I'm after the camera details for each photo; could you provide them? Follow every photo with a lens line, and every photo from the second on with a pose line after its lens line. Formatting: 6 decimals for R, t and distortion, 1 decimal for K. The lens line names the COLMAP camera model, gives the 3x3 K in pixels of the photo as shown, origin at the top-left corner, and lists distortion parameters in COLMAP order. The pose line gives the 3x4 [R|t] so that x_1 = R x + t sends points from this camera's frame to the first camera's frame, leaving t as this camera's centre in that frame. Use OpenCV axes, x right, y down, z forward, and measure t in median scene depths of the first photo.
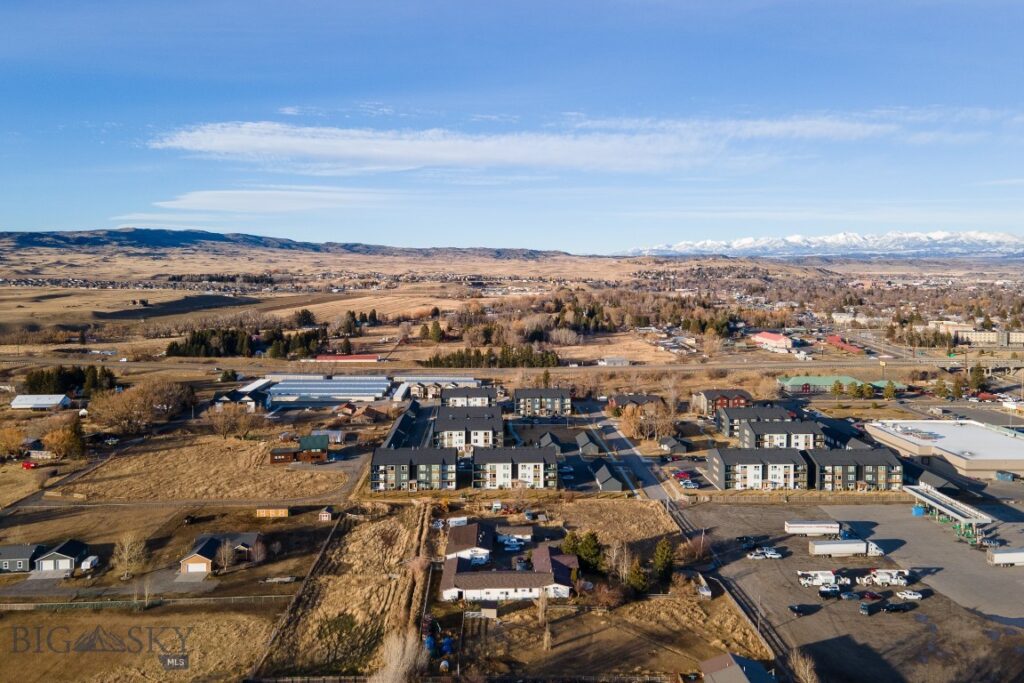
lens RADIAL K [[748.5, 0, 512.0], [0, 748.5, 341.5], [0, 0, 1]] dist [0.042585, 0.004817]
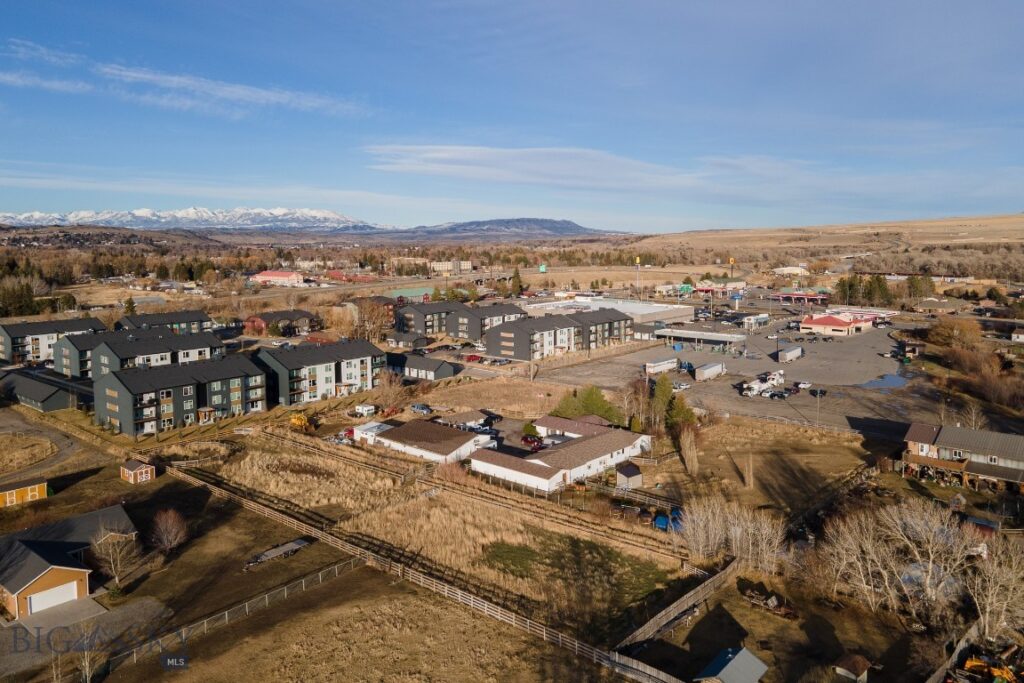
lens RADIAL K [[736.3, 0, 519.5], [0, 736.3, 324.9], [0, 0, 1]] dist [0.045153, -0.001642]
pose [[0.688400, -0.093772, 0.719244, -0.389977], [0.081895, 0.995316, 0.051382, 0.104263], [-0.720693, 0.023531, 0.692854, 0.370620]]
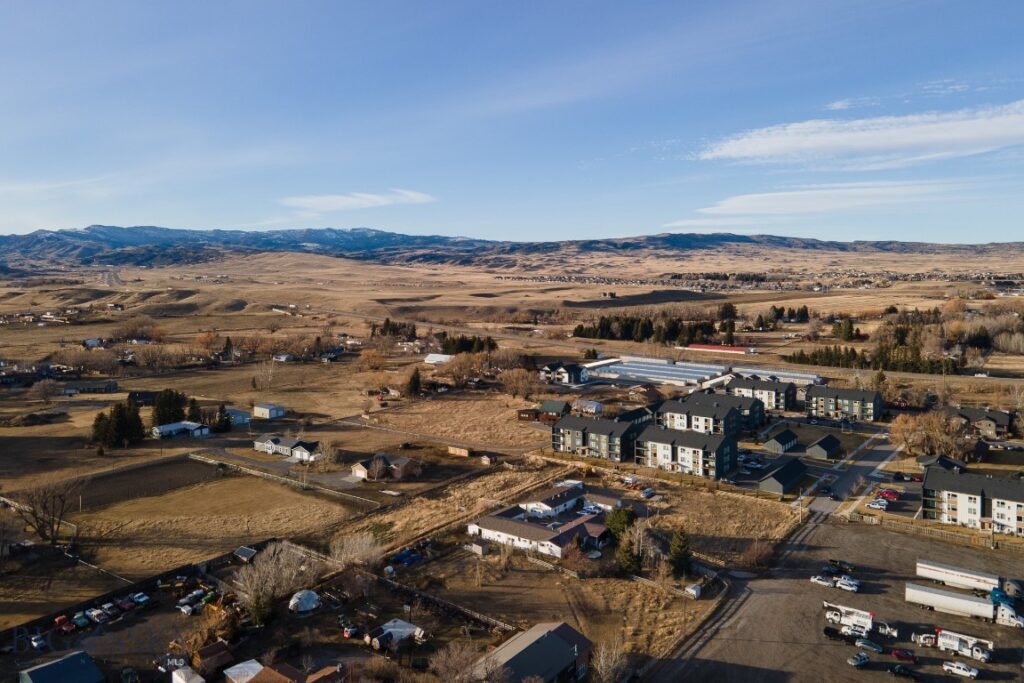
lens RADIAL K [[736.3, 0, 519.5], [0, 736.3, 324.9], [0, 0, 1]] dist [0.045153, -0.001642]
pose [[0.787889, 0.046174, -0.614084, 0.431392], [-0.059116, 0.998251, -0.000788, 0.017255], [0.612974, 0.036923, 0.789240, 0.103537]]
